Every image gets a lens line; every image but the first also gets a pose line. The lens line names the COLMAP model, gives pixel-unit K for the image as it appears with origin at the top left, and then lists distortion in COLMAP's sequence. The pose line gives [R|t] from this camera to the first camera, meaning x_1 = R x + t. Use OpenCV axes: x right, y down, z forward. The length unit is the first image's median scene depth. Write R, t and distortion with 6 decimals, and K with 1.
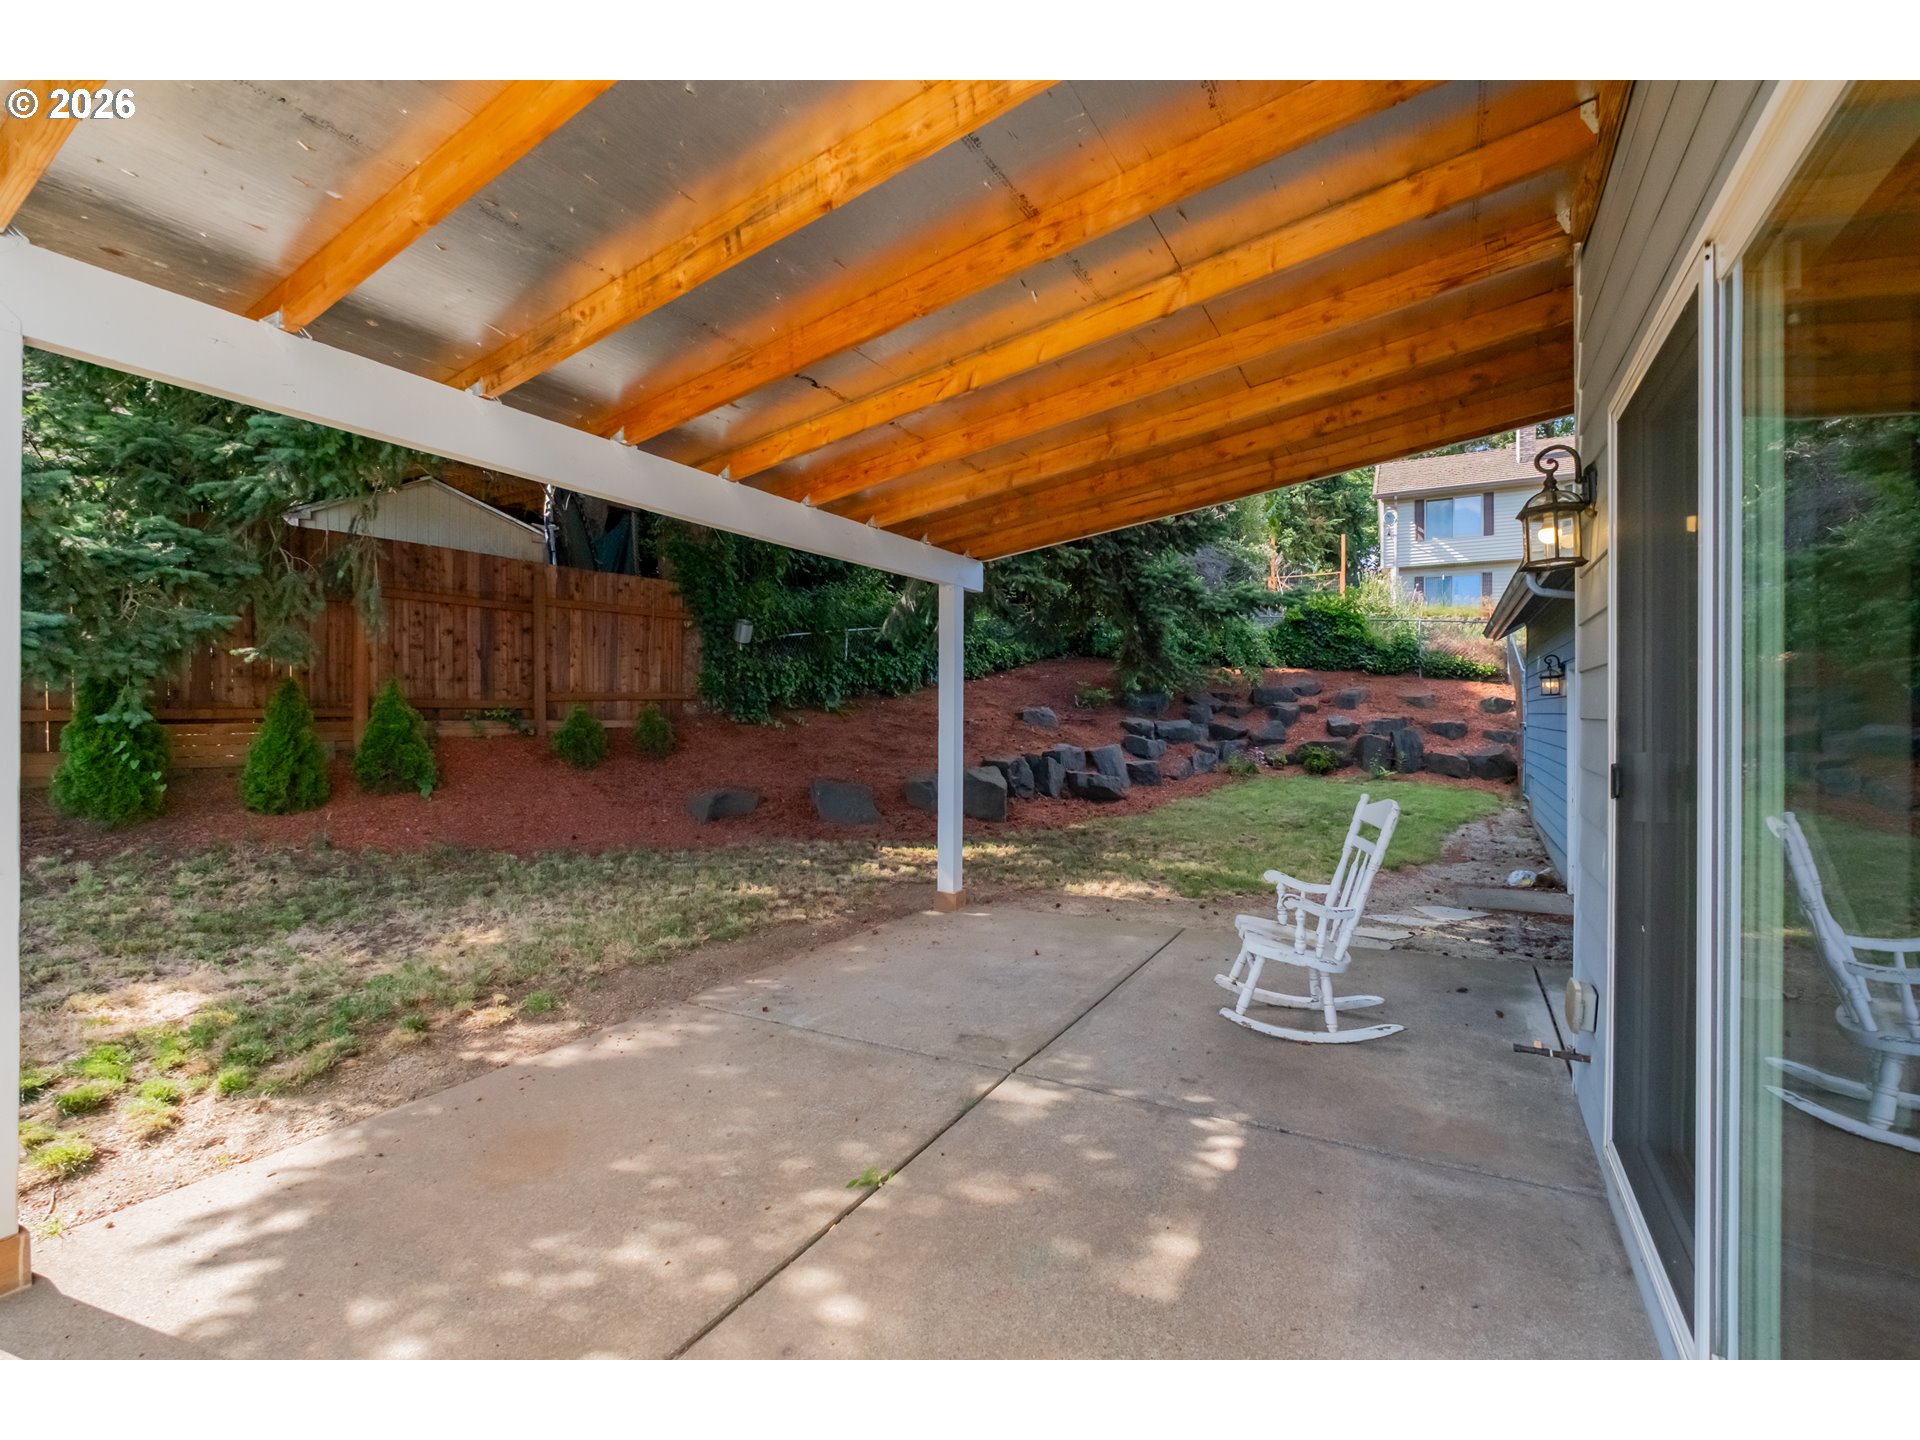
lens RADIAL K [[832.2, 0, 963.9], [0, 832.2, 719.9], [0, 0, 1]] dist [0.001045, -0.002884]
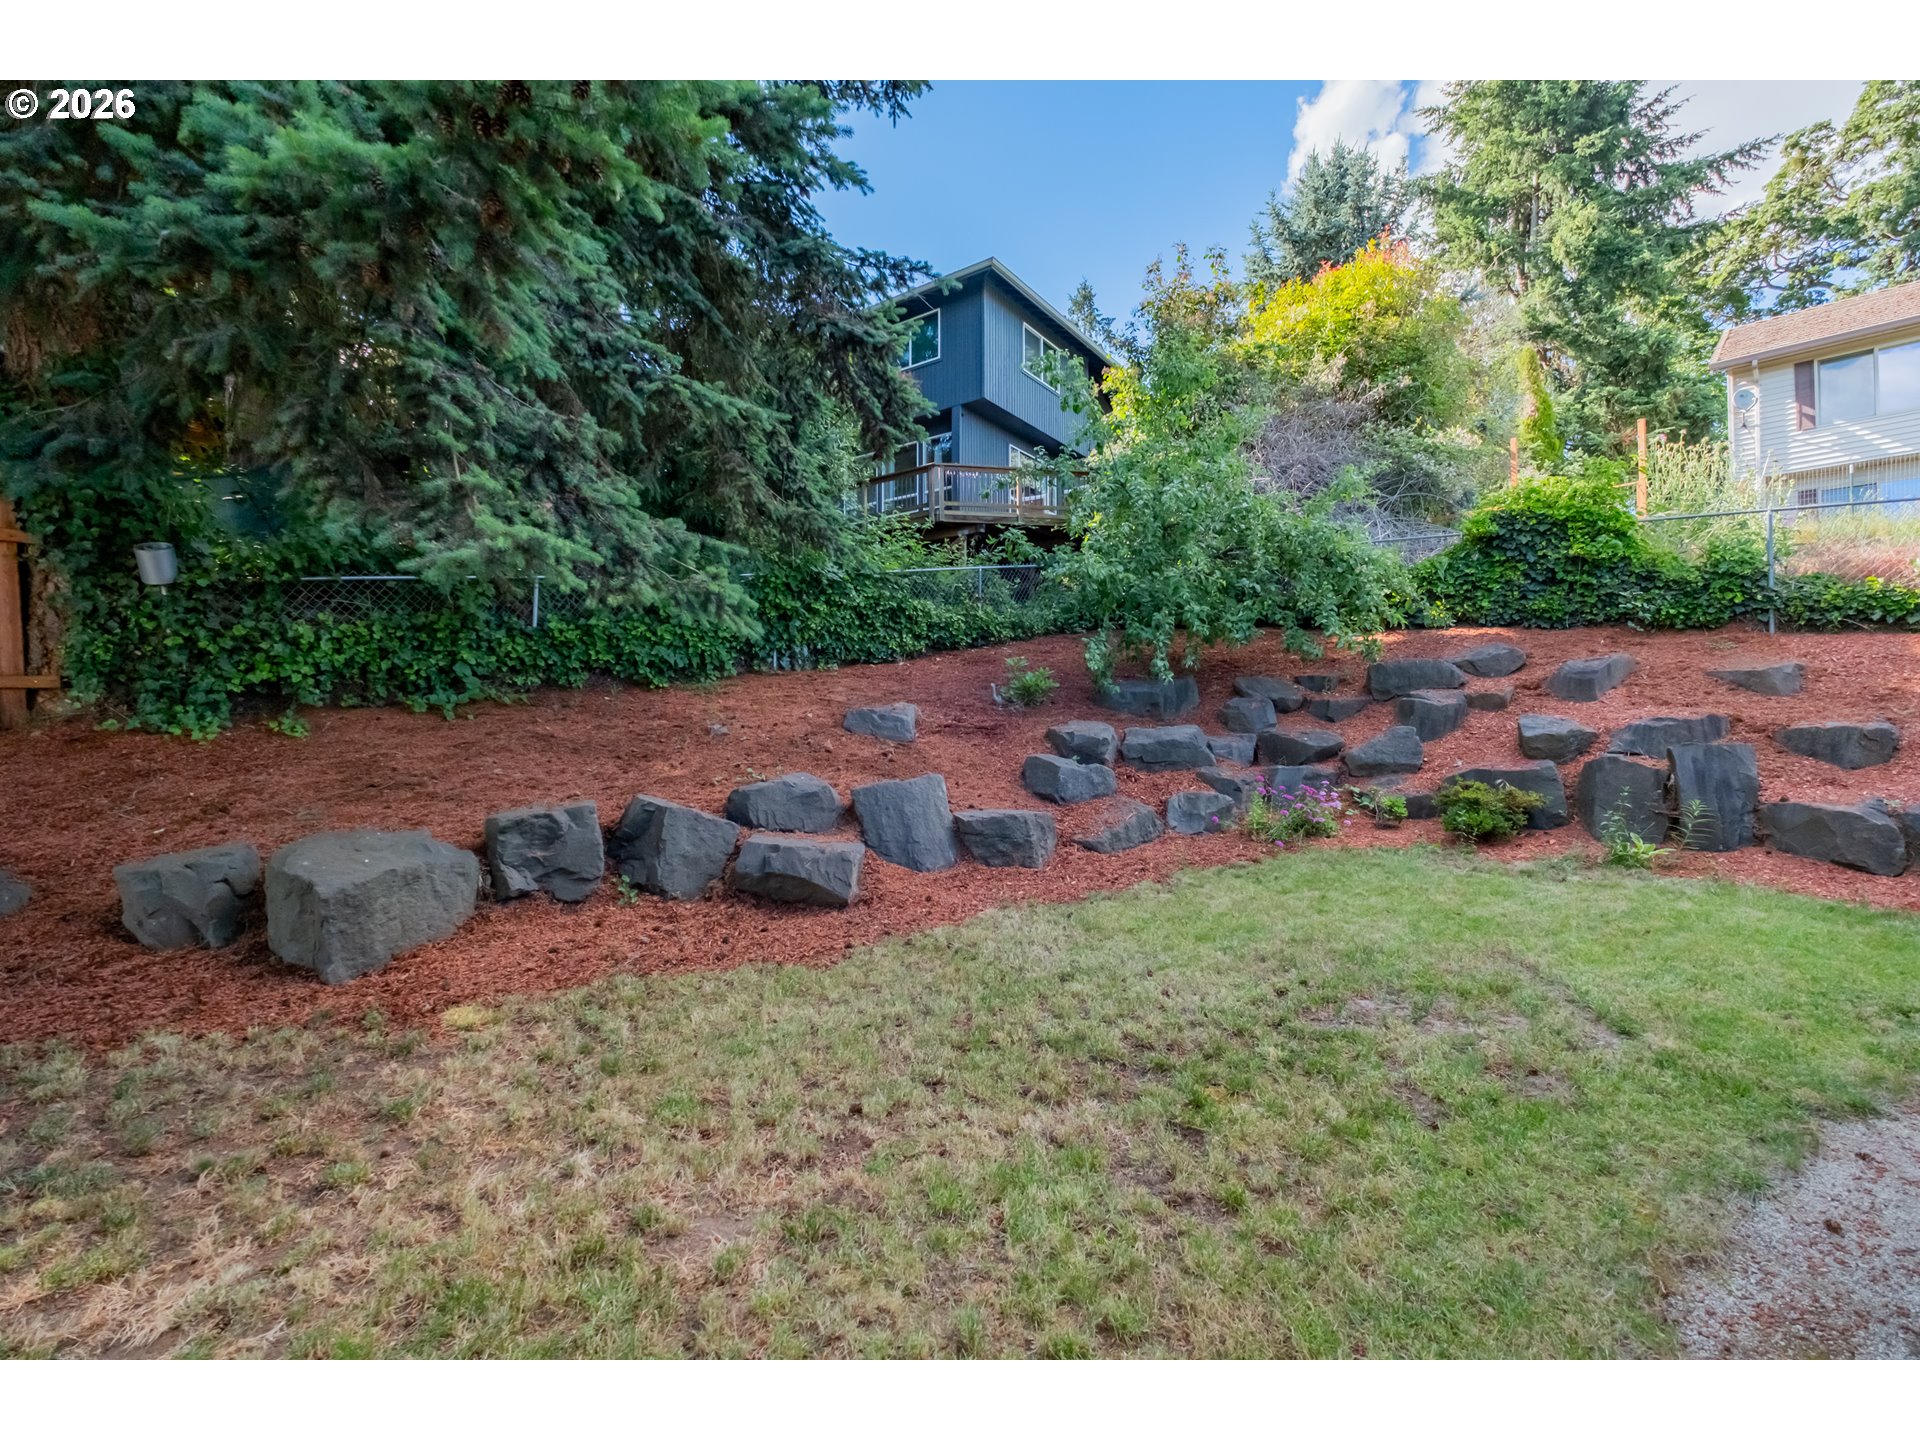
lens RADIAL K [[832.2, 0, 971.0], [0, 832.2, 715.3], [0, 0, 1]] dist [0.001045, -0.002884]
pose [[0.951181, -0.010627, -0.308452, 0.286552], [0.003671, 0.999726, -0.023123, 0.005195], [0.308613, 0.020862, 0.950959, 0.455486]]
